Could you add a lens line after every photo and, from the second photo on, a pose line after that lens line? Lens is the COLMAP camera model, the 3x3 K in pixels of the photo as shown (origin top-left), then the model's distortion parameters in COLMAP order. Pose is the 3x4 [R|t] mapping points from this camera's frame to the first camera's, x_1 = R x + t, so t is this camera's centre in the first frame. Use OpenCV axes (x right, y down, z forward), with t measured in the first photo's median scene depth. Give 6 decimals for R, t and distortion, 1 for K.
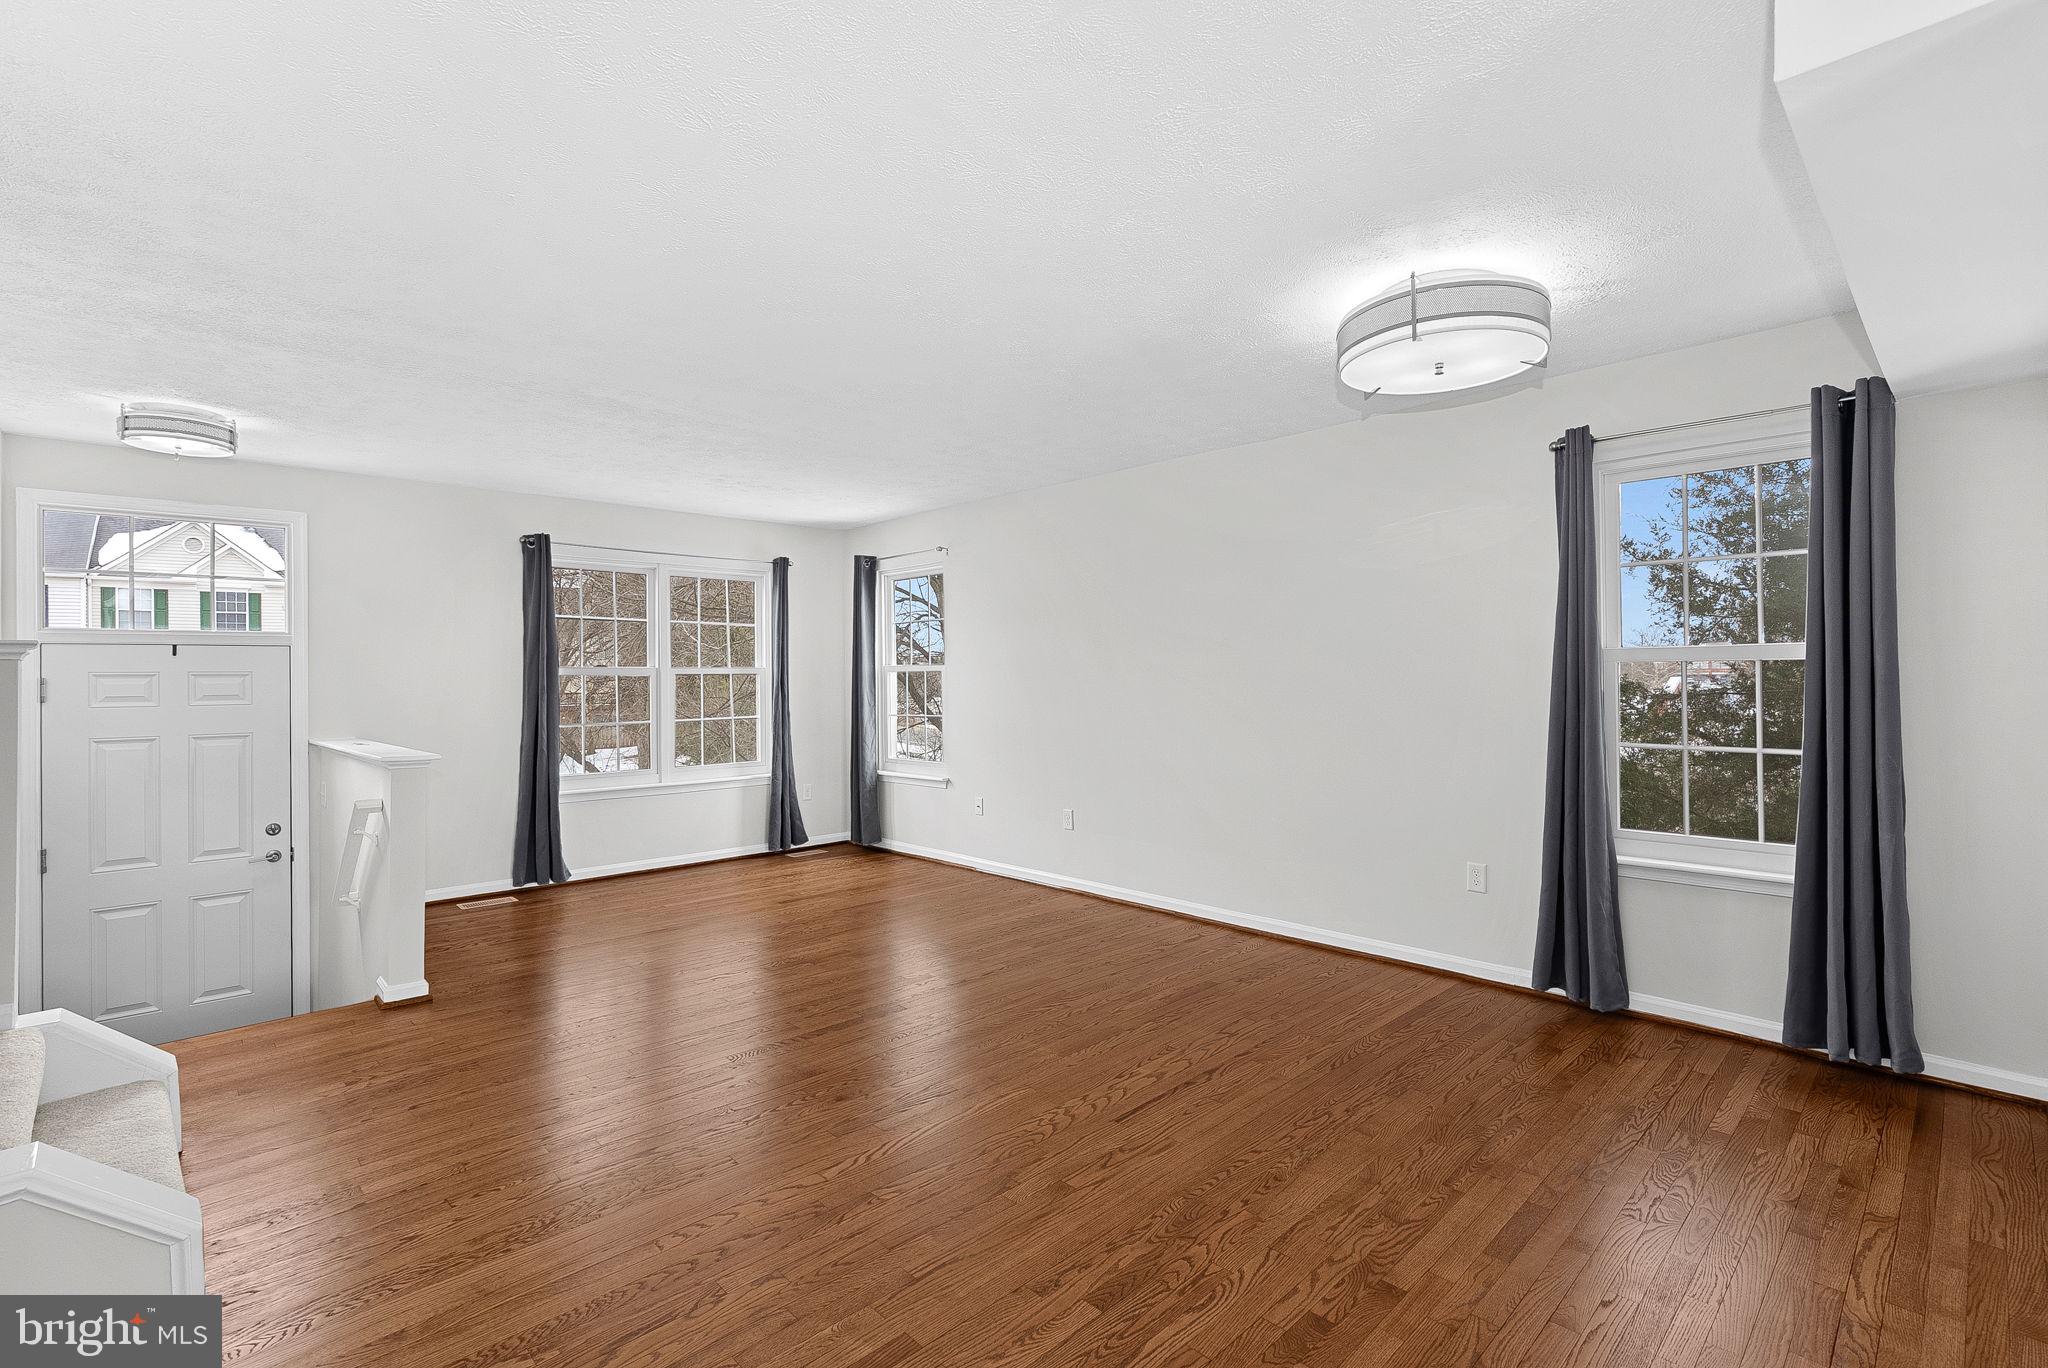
lens RADIAL K [[938.8, 0, 1016.9], [0, 938.8, 677.5], [0, 0, 1]] dist [-0.006256, -0.001504]
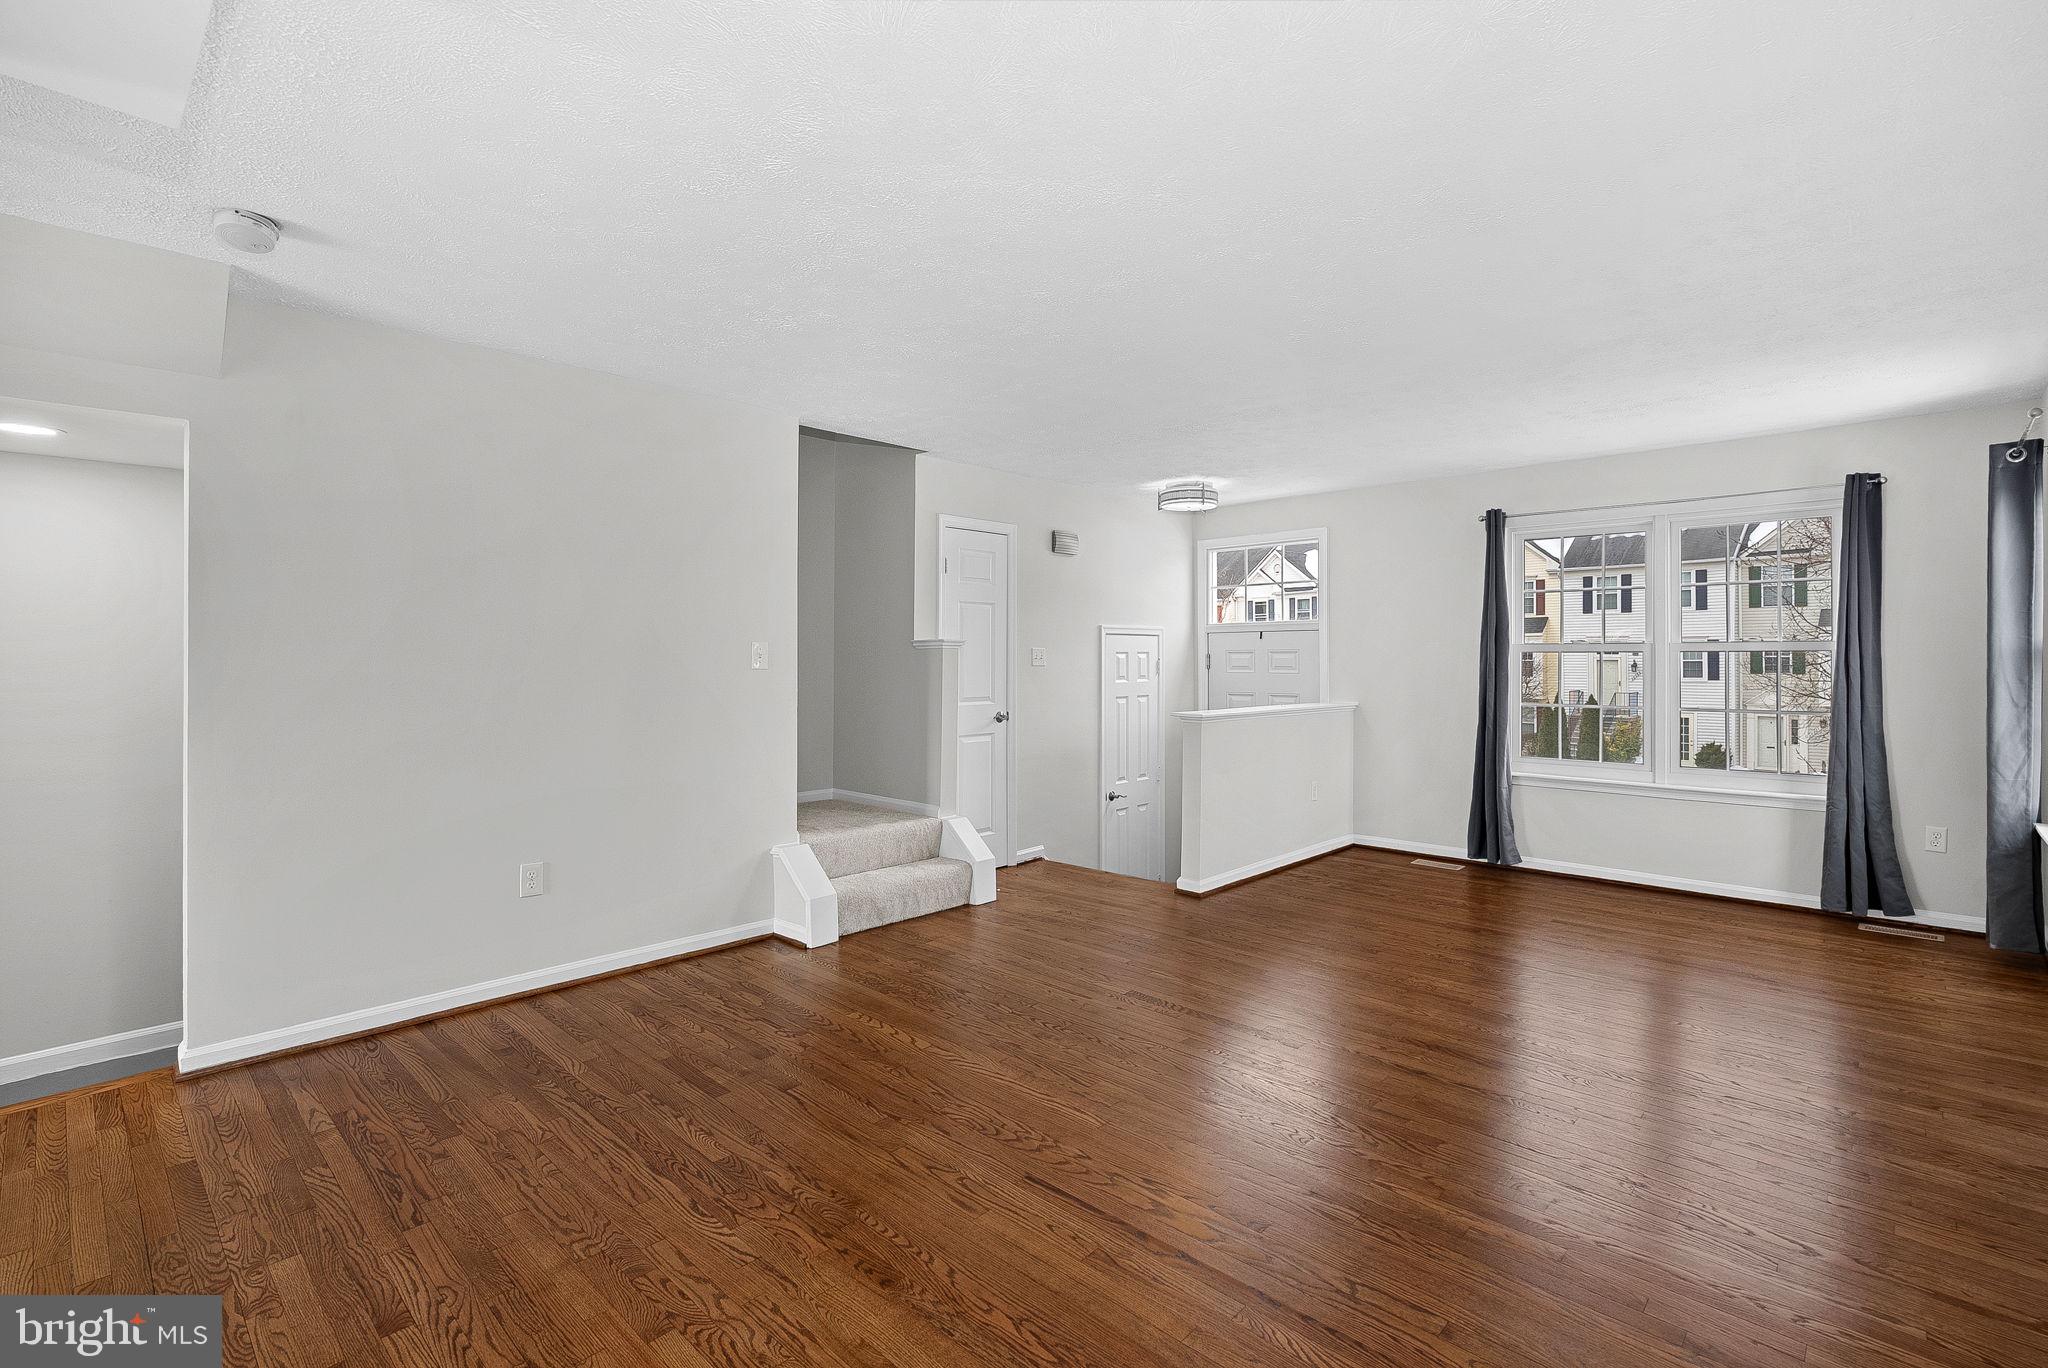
lens RADIAL K [[938.8, 0, 1024.6], [0, 938.8, 666.4], [0, 0, 1]] dist [-0.006256, -0.001504]
pose [[0.044195, 0.019118, -0.998840, 0.469297], [0.001672, 0.999814, 0.019211, -0.007908], [0.999022, -0.002519, 0.044155, 0.467582]]
